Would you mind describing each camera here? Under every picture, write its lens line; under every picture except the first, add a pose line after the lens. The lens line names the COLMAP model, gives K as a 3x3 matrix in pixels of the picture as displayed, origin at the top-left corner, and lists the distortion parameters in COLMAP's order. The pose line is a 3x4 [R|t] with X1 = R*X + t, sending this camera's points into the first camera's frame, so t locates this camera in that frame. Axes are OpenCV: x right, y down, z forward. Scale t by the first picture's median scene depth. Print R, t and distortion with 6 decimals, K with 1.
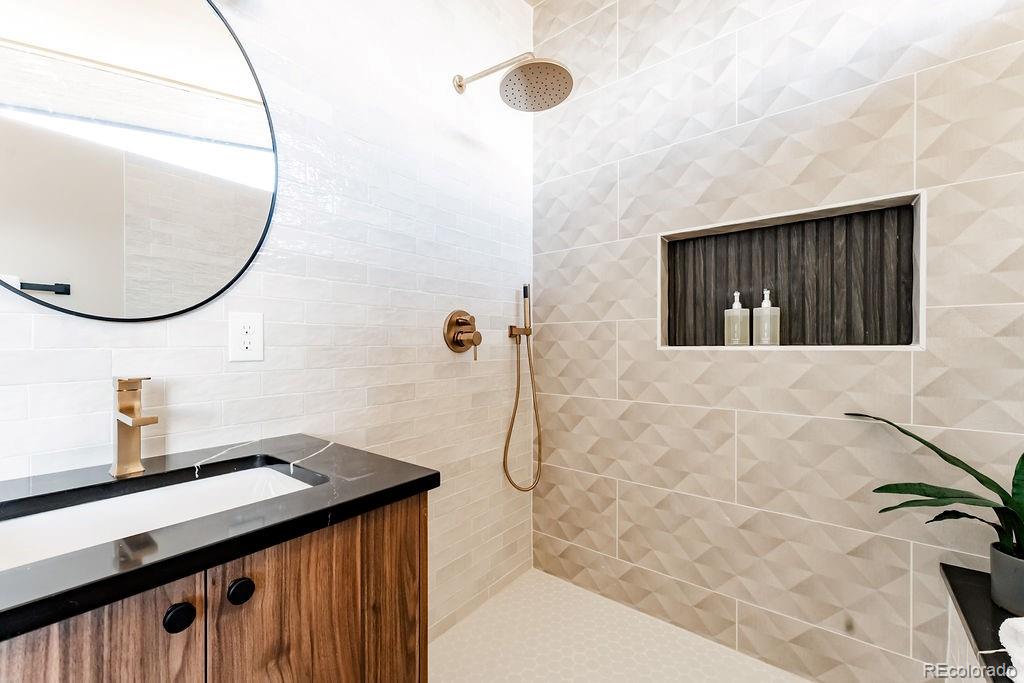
lens RADIAL K [[429.9, 0, 504.2], [0, 429.9, 348.0], [0, 0, 1]] dist [0.001415, -0.001124]
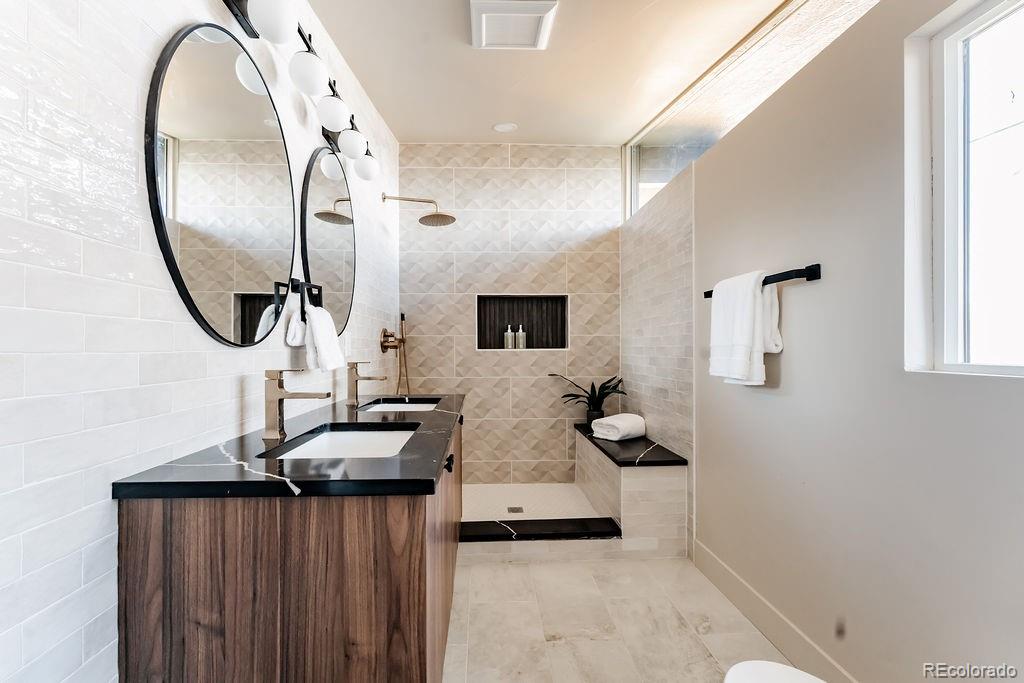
lens RADIAL K [[429.9, 0, 513.3], [0, 429.9, 344.5], [0, 0, 1]] dist [0.001415, -0.001124]
pose [[0.734153, 0.005412, 0.678962, -0.980909], [0.005665, 0.999885, -0.014097, 0.003677], [-0.678960, 0.014196, 0.734038, -0.668332]]
